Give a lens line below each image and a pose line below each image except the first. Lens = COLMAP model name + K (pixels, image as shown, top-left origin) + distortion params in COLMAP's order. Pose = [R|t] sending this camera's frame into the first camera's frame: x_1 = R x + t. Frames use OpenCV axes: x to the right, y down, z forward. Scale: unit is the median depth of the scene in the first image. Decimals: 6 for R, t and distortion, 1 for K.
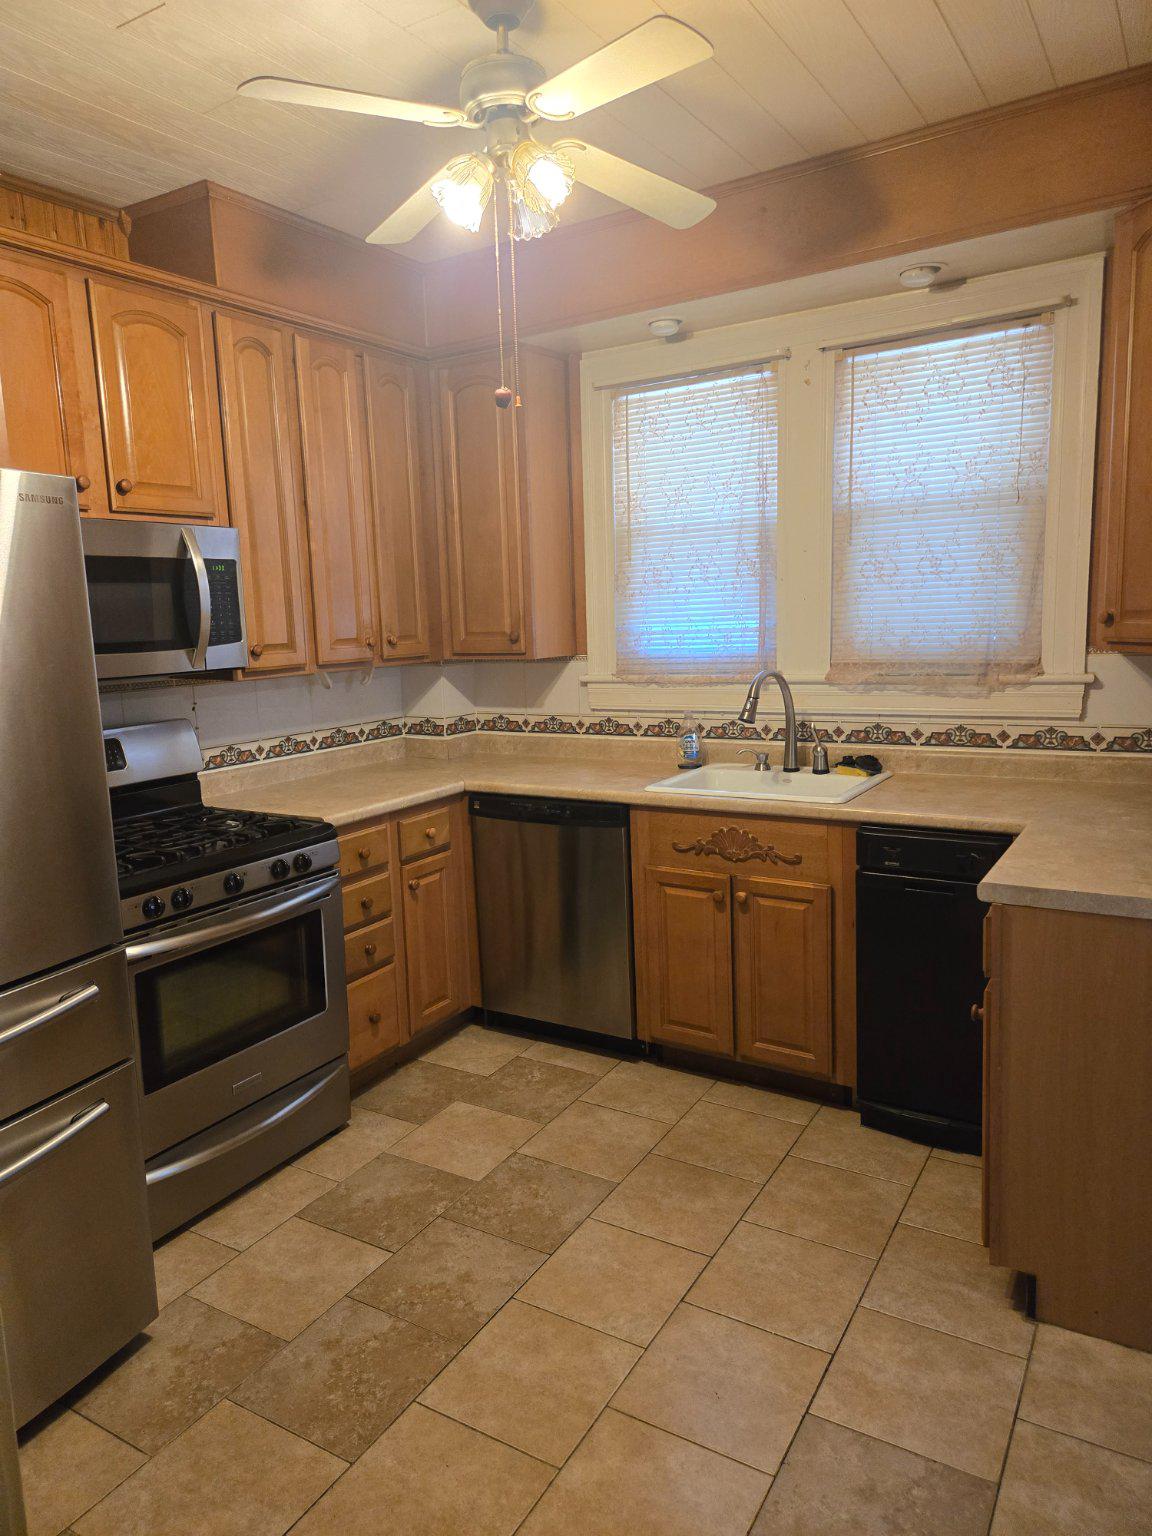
lens RADIAL K [[1025.9, 0, 570.1], [0, 1025.9, 765.8], [0, 0, 1]] dist [0.061433, -0.045870]
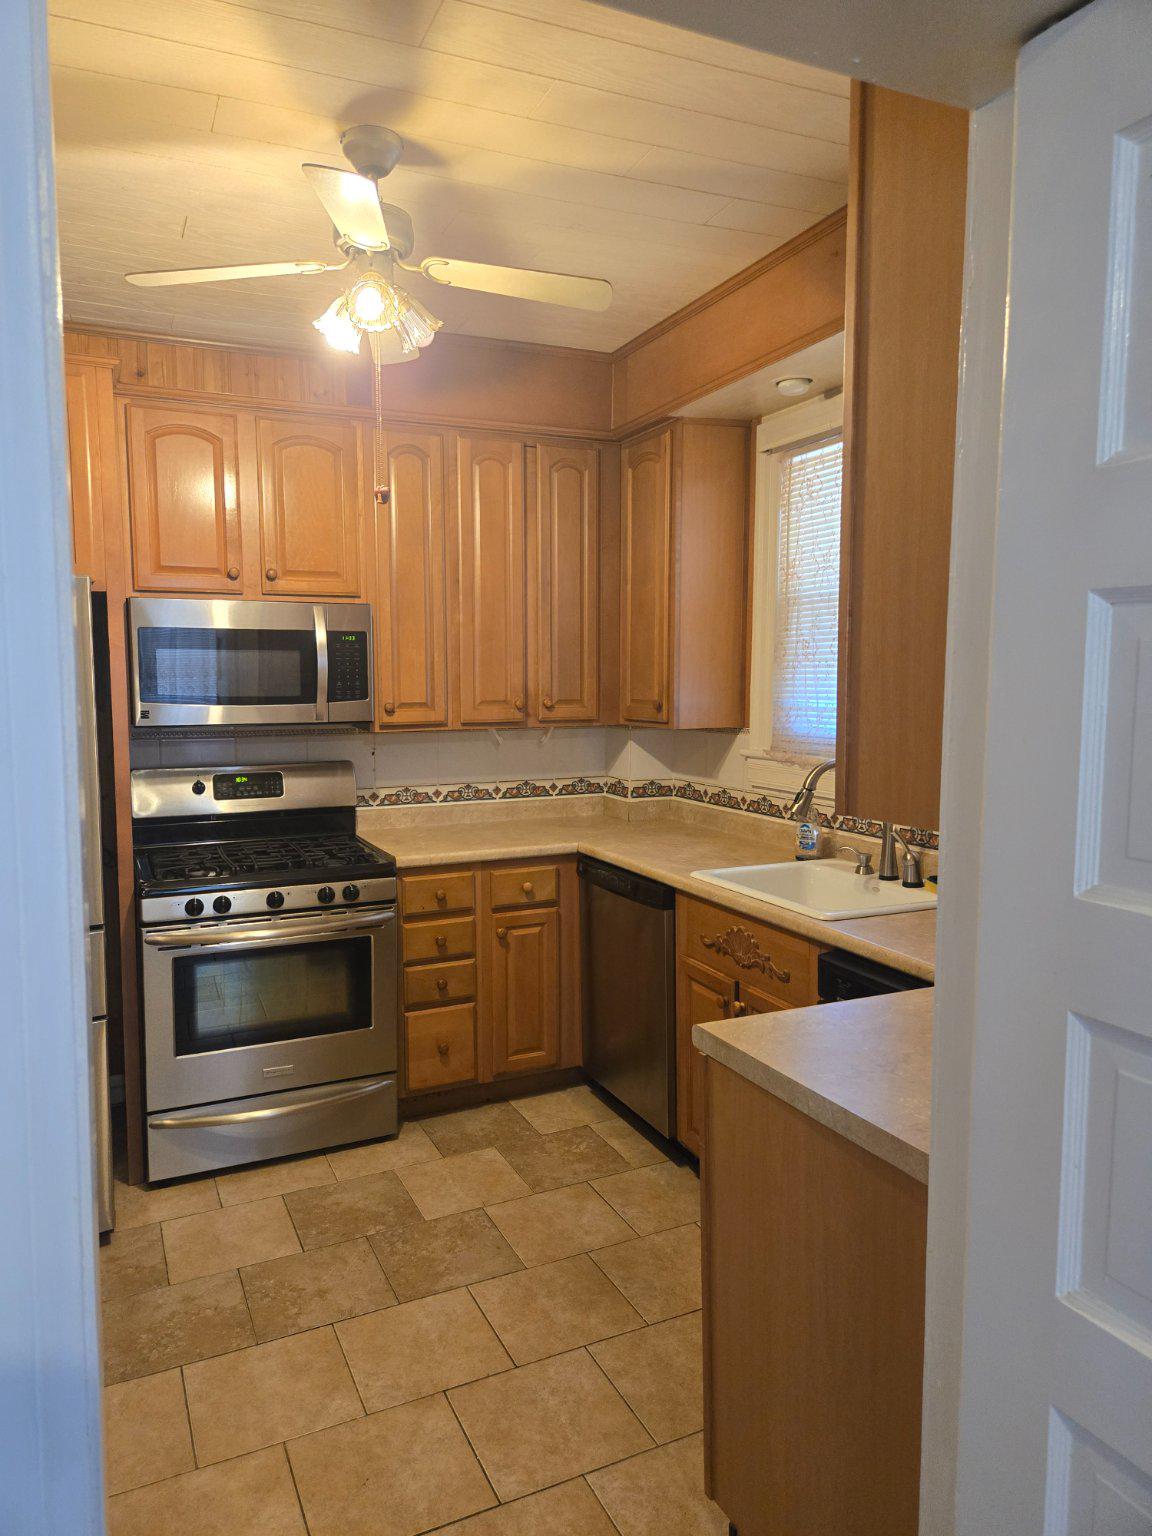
lens RADIAL K [[1025.9, 0, 535.3], [0, 1025.9, 760.5], [0, 0, 1]] dist [0.061433, -0.045870]
pose [[0.829689, 0.081012, -0.552316, 0.449211], [-0.110182, 0.993715, -0.019761, -0.044588], [0.547243, 0.077251, 0.833401, 0.120395]]
